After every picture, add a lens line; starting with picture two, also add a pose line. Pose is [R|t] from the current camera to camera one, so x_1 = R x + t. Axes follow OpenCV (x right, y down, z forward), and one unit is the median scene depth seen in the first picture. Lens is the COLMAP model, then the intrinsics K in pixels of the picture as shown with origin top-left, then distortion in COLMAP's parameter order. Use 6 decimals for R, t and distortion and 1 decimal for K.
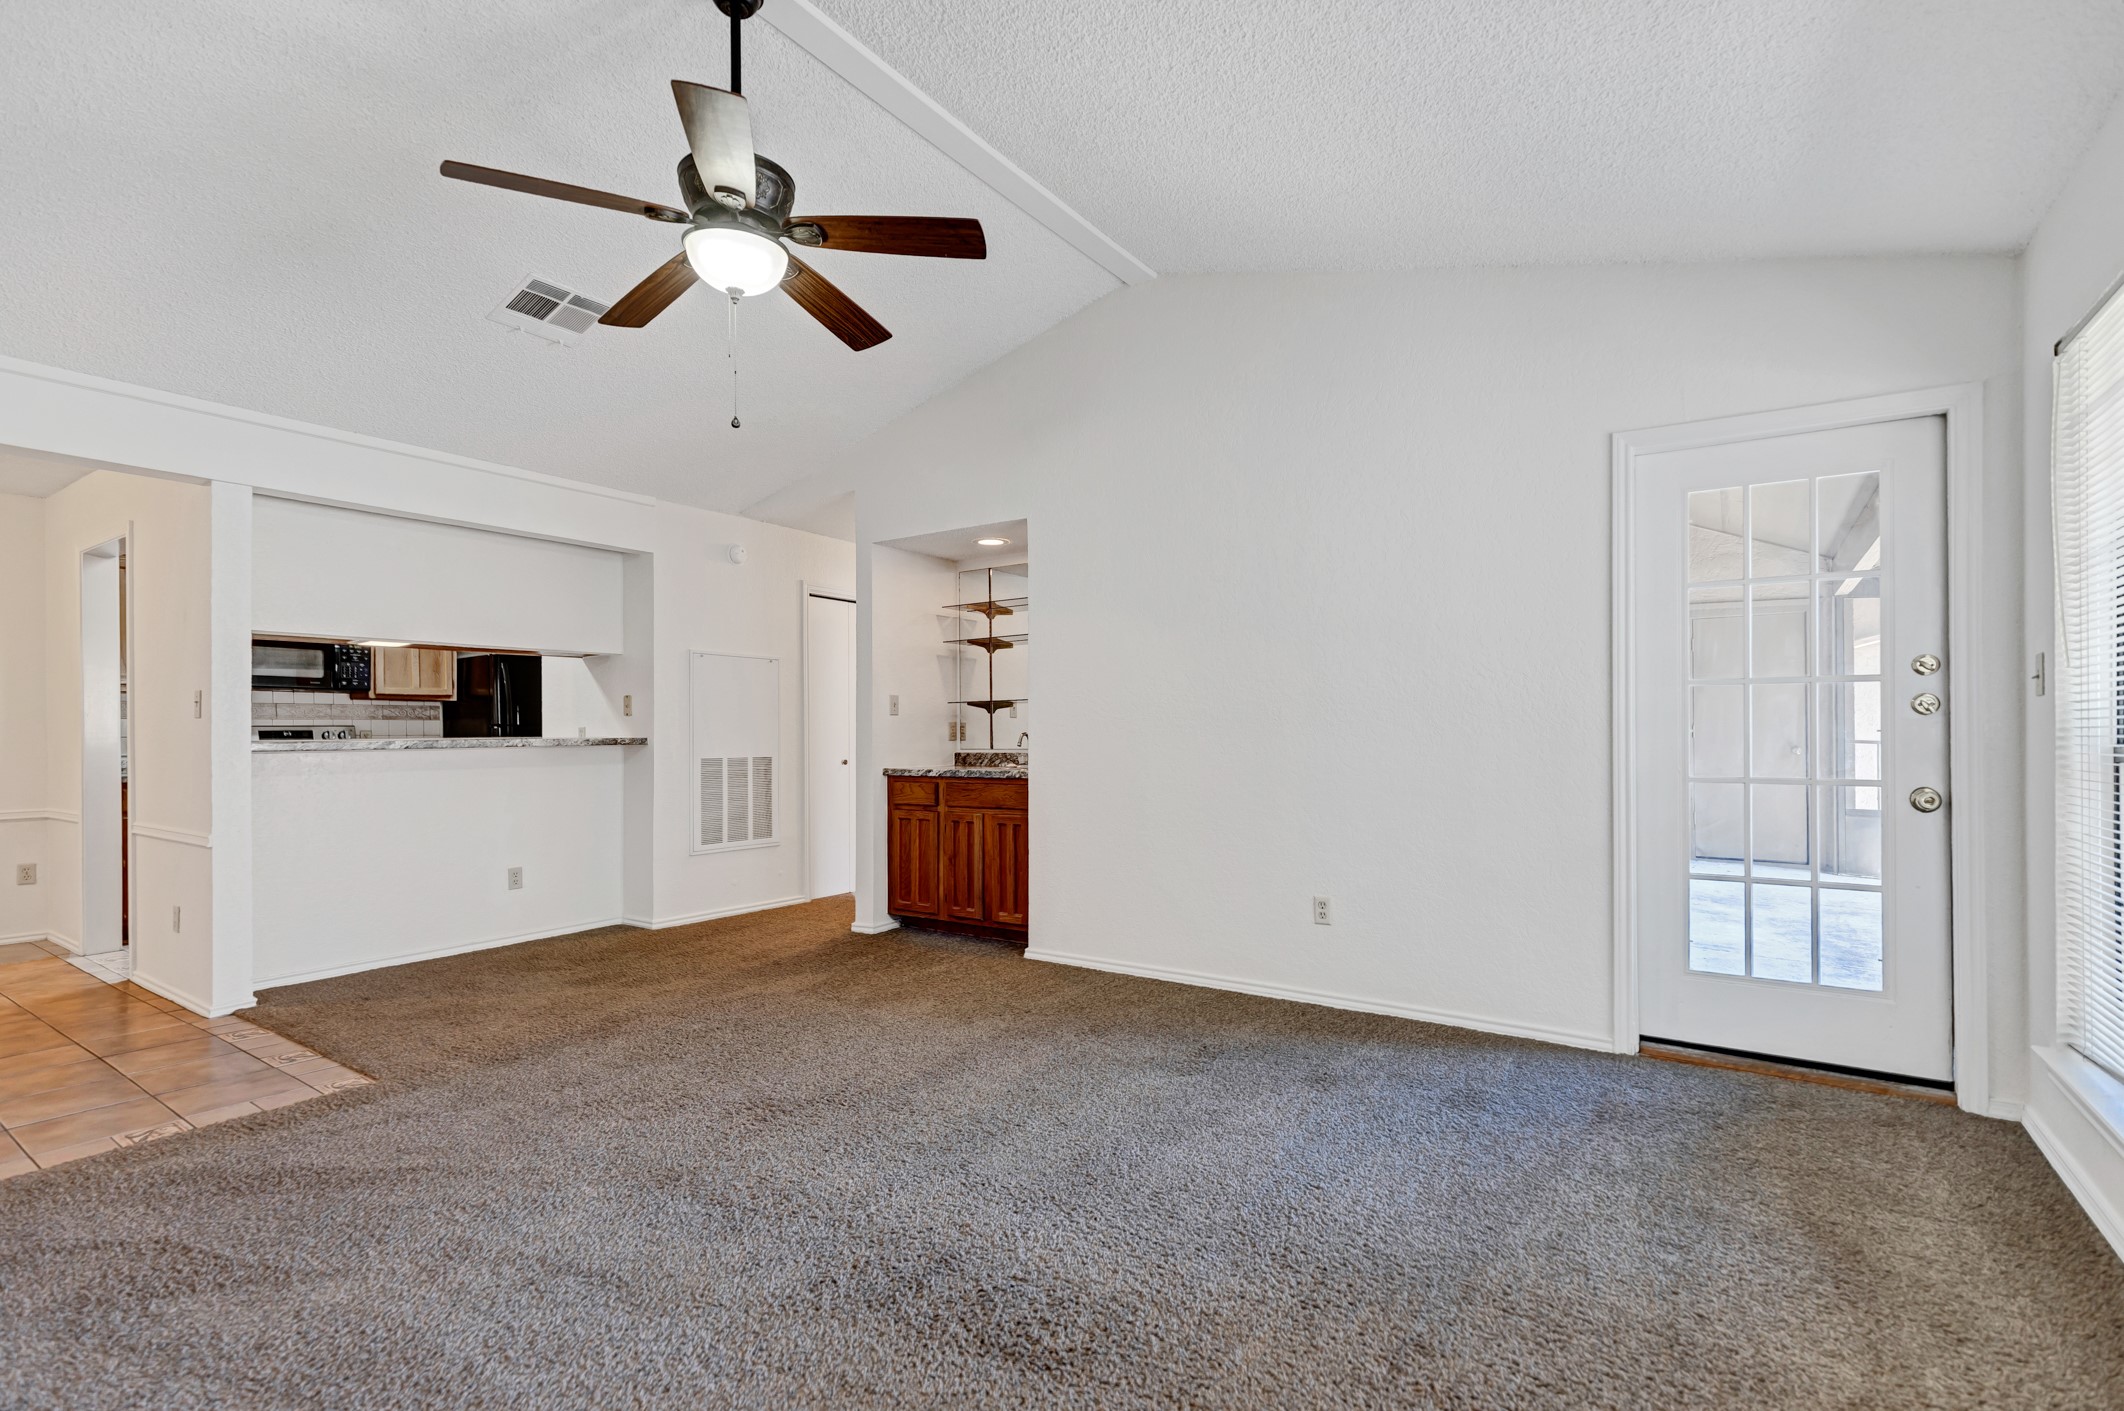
lens RADIAL K [[984.4, 0, 1062.1], [0, 984.4, 714.6], [0, 0, 1]] dist [0.015394, -0.002899]
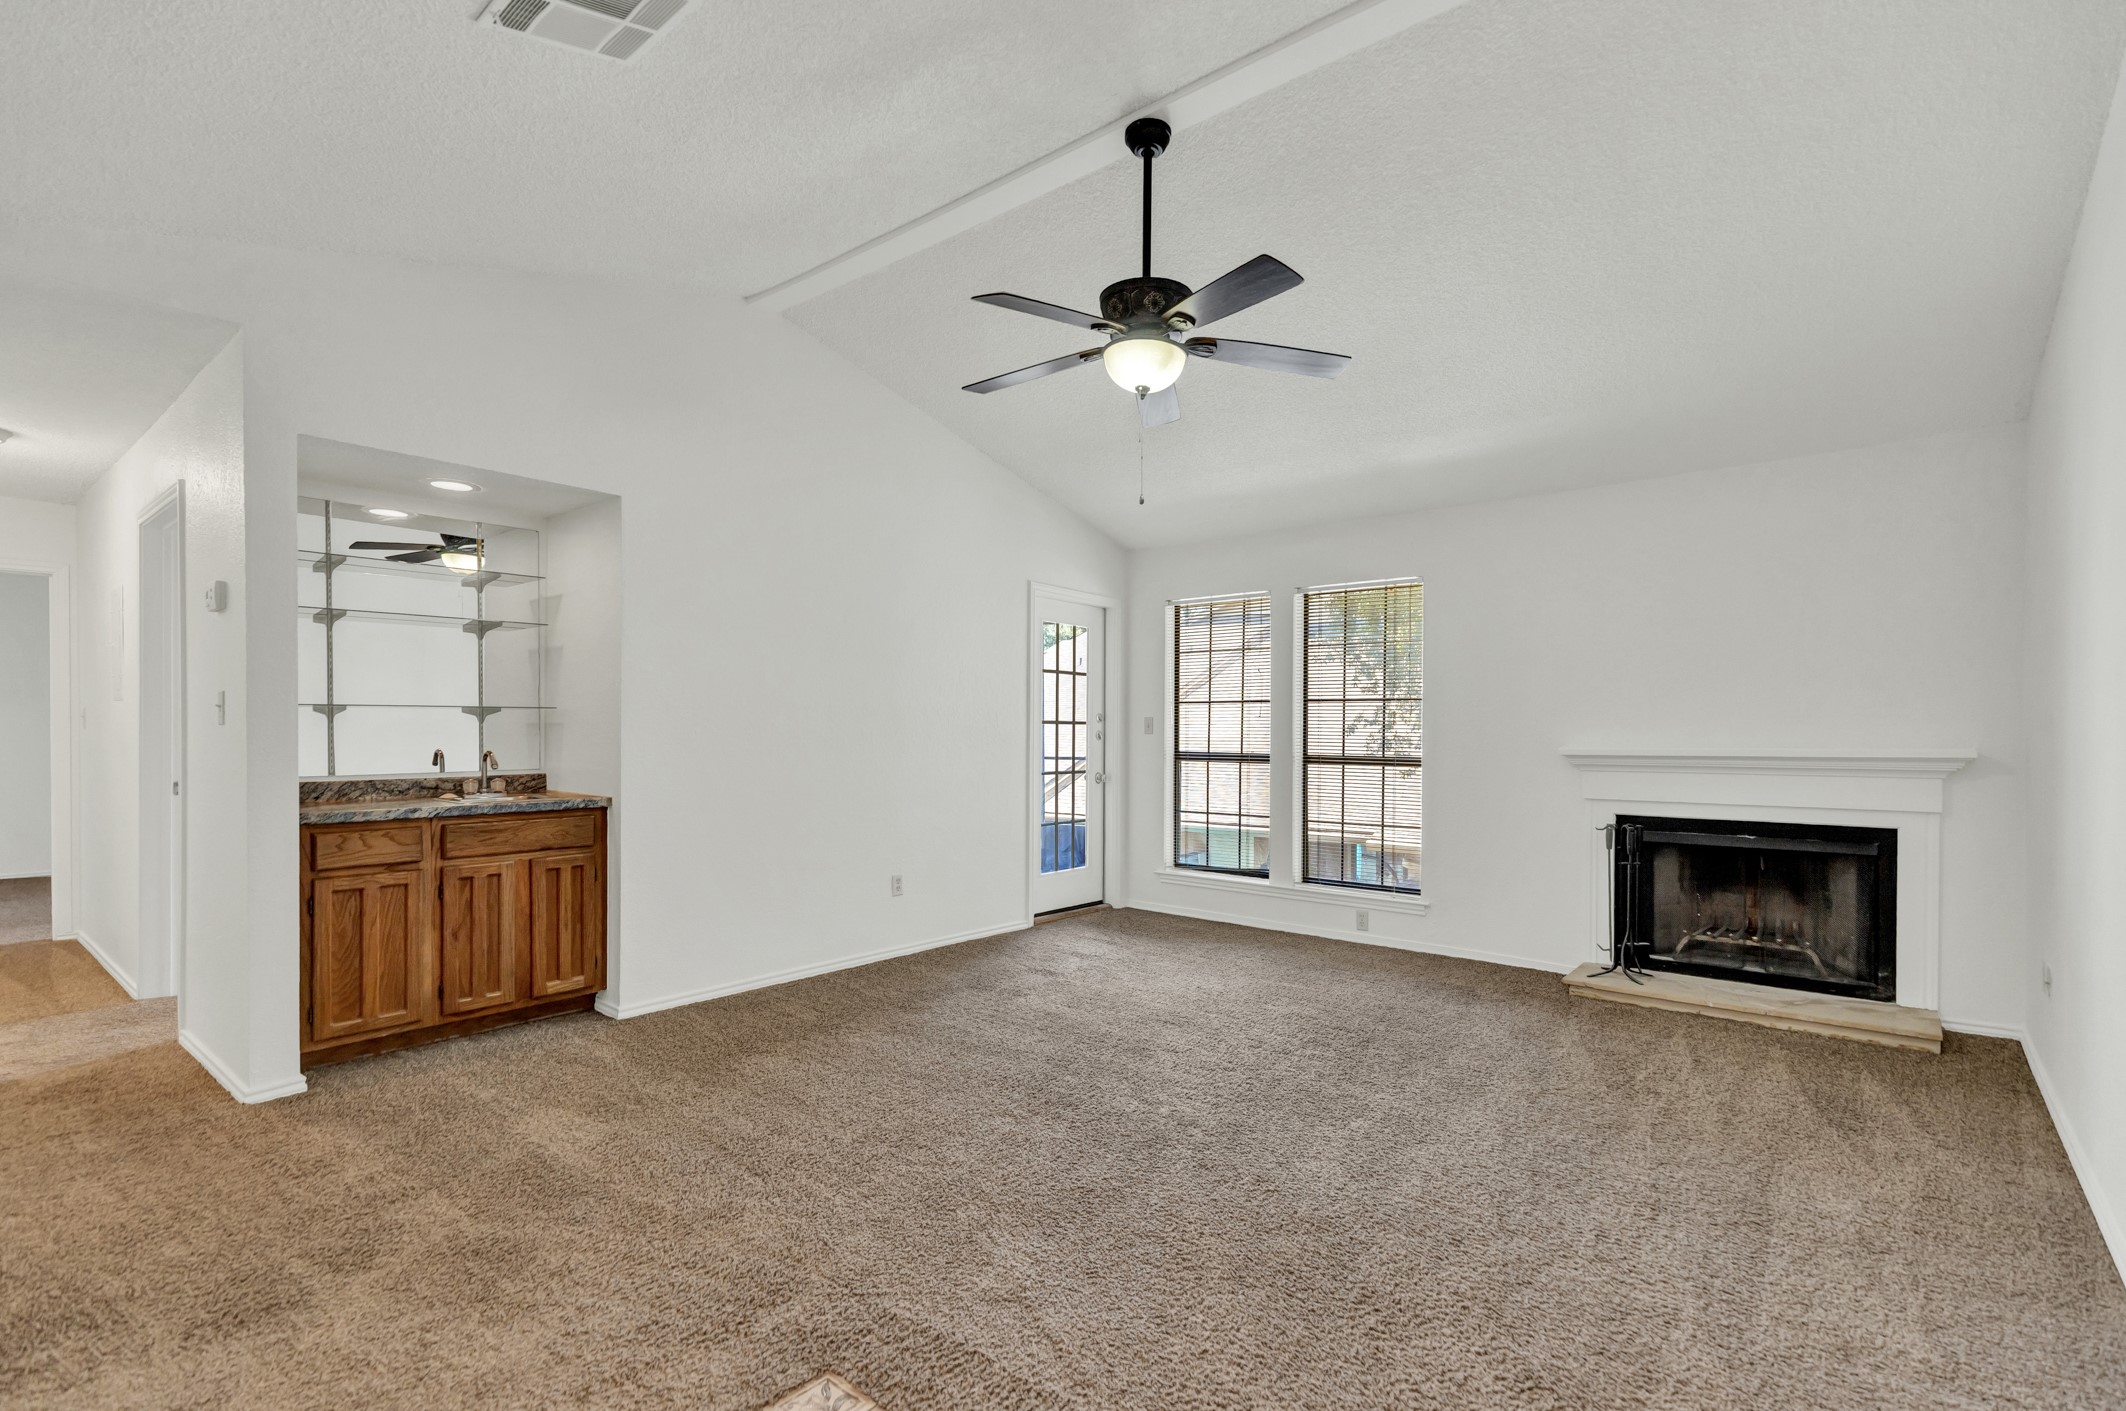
lens RADIAL K [[985.4, 0, 1073.7], [0, 985.4, 744.2], [0, 0, 1]] dist [0.015394, -0.002899]
pose [[0.074382, -0.006755, 0.997207, -0.749664], [-0.026115, 0.999621, 0.008719, -0.005469], [-0.996888, -0.026690, 0.074177, 0.488159]]
